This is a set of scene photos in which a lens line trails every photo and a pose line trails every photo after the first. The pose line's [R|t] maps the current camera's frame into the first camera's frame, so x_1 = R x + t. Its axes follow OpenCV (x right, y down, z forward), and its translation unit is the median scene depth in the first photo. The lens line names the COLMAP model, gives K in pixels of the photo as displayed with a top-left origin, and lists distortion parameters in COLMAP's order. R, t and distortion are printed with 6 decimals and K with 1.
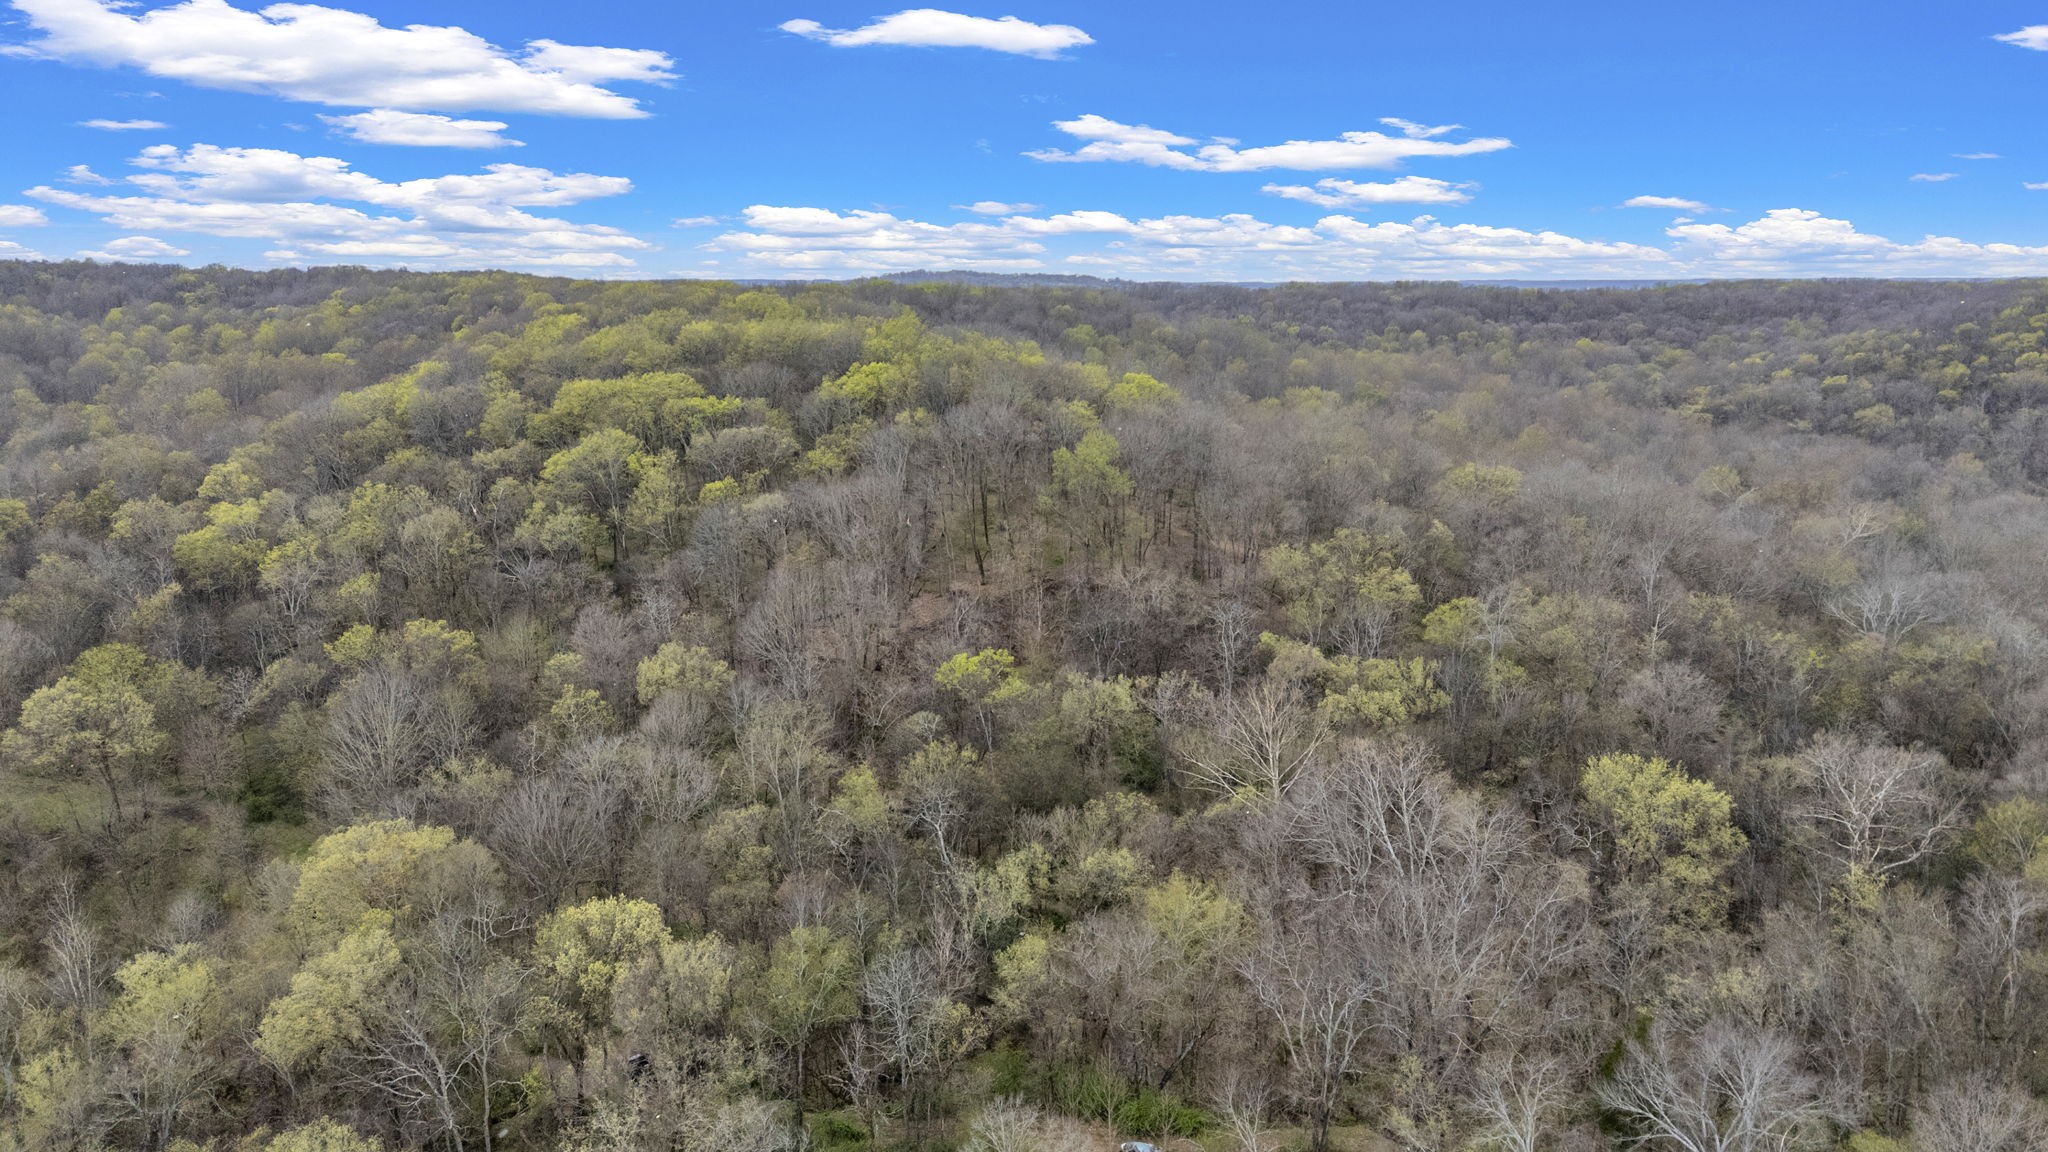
lens RADIAL K [[1505.6, 0, 1026.4], [0, 1505.6, 548.0], [0, 0, 1]] dist [0.040851, -0.003489]
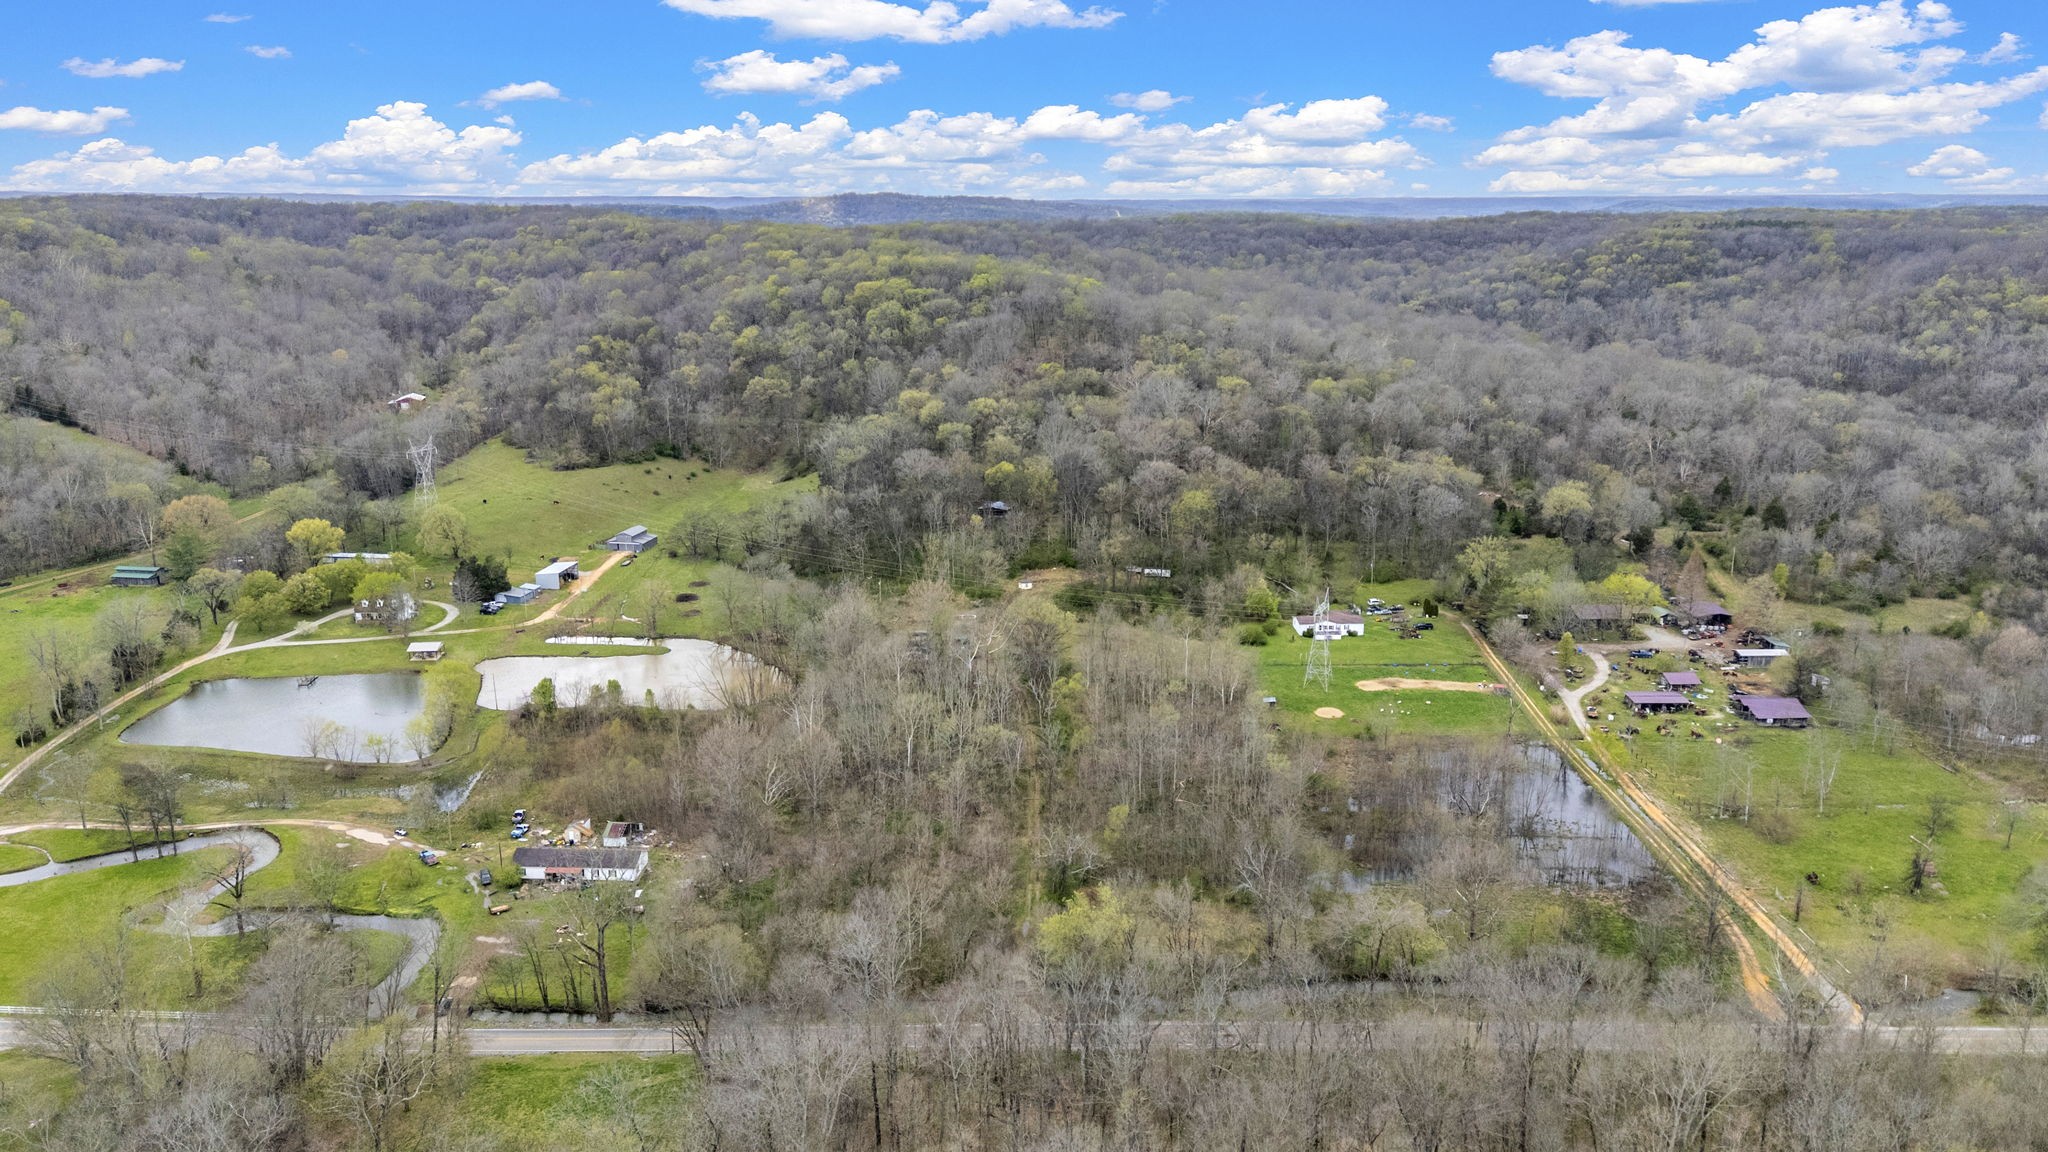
lens RADIAL K [[1496.5, 0, 1023.9], [0, 1496.5, 540.5], [0, 0, 1]] dist [0.043832, -0.003325]
pose [[0.998325, -0.013370, 0.056284, -0.181699], [0.010545, 0.998684, 0.050195, 0.193359], [-0.056881, -0.049517, 0.997152, -1.495516]]
